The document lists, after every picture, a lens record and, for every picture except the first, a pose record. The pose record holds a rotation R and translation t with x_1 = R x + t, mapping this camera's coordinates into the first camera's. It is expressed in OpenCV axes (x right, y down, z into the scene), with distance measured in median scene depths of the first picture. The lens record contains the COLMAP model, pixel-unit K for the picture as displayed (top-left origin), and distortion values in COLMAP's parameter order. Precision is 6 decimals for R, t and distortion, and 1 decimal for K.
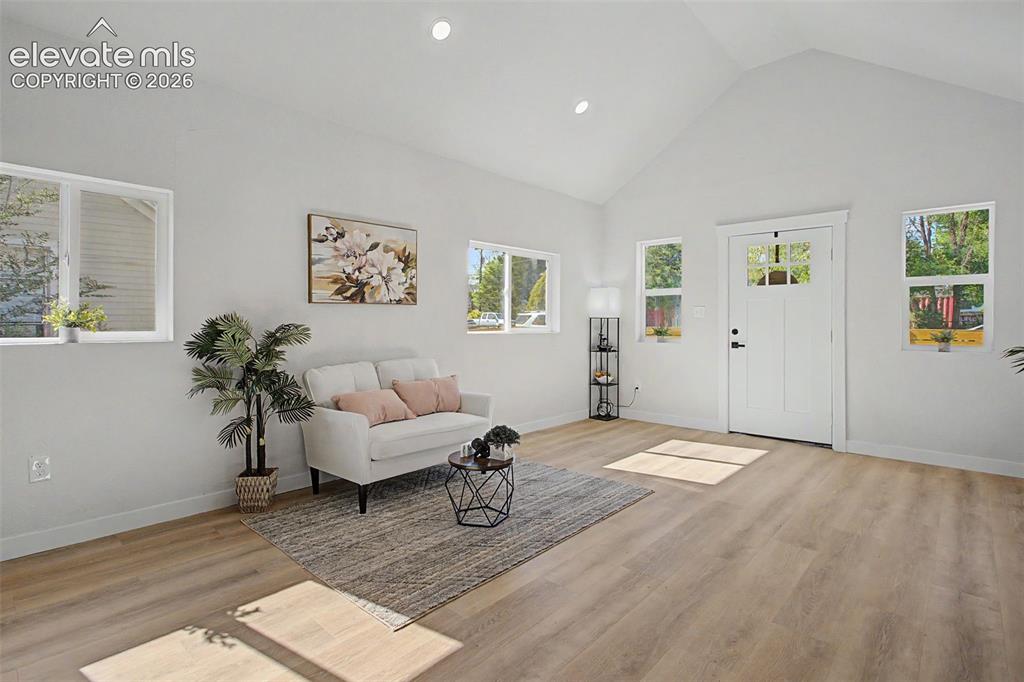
lens RADIAL K [[508.0, 0, 509.9], [0, 508.0, 325.3], [0, 0, 1]] dist [0.001374, -0.000282]
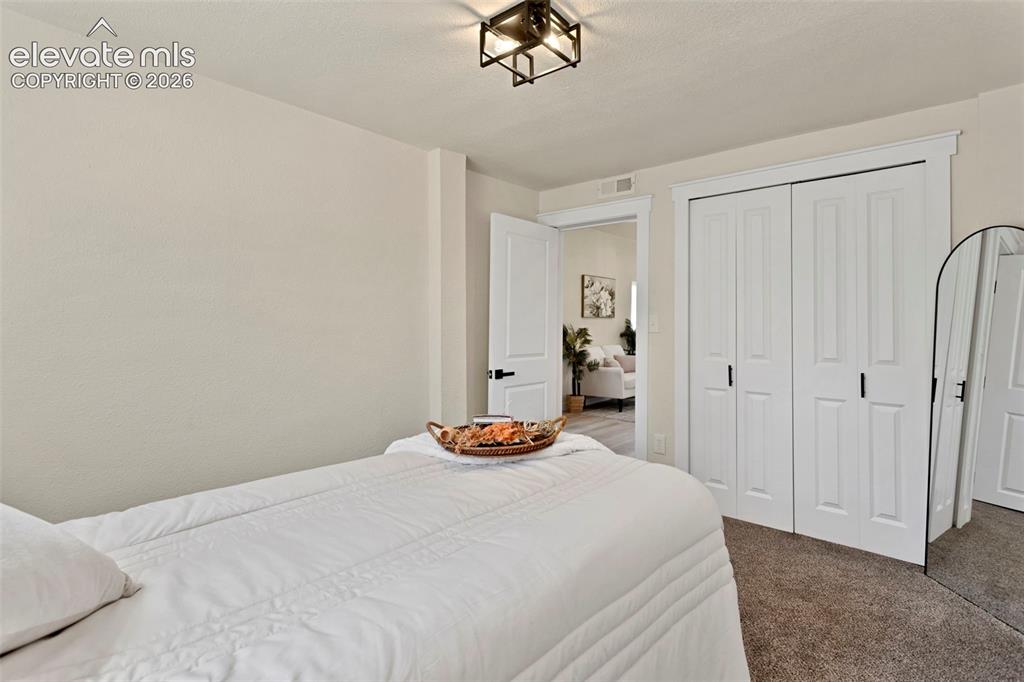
lens RADIAL K [[508.0, 0, 509.9], [0, 508.0, 325.3], [0, 0, 1]] dist [0.001374, -0.000282]
pose [[0.999336, 0.003317, 0.036285, -0.698926], [-0.002914, 0.999934, -0.011142, 0.009985], [-0.036320, 0.011028, 0.999279, -0.958399]]
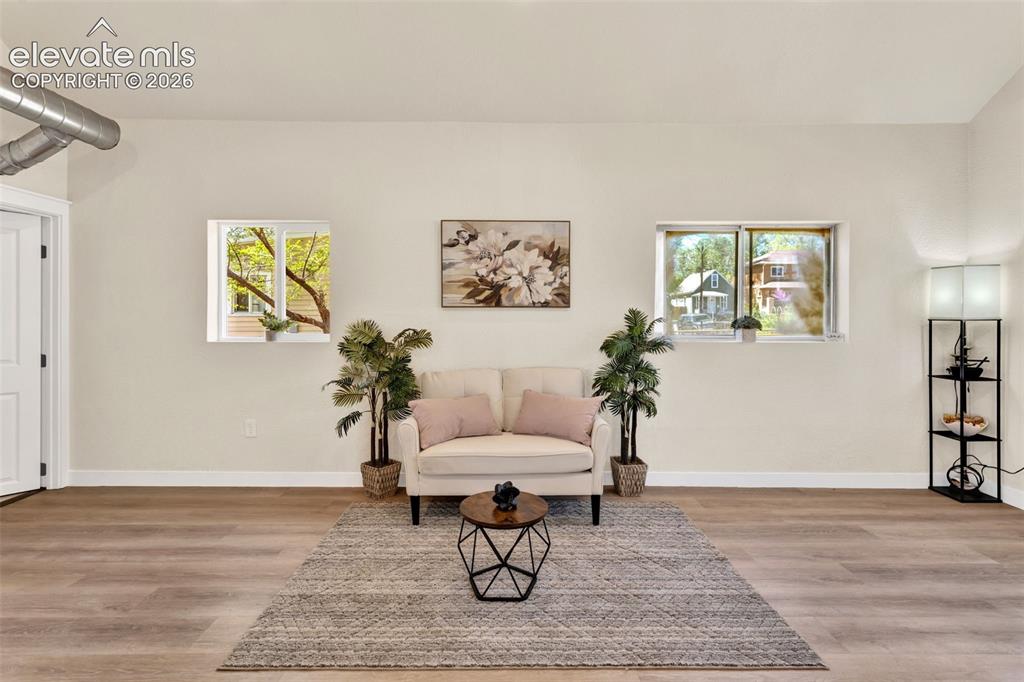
lens RADIAL K [[472.7, 0, 509.8], [0, 472.7, 334.8], [0, 0, 1]] dist [-0.000606, -0.000045]
pose [[0.693761, 0.006610, -0.720175, 0.351211], [-0.012790, 0.999913, -0.003144, 0.010796], [0.720092, 0.011392, 0.693785, 0.403280]]
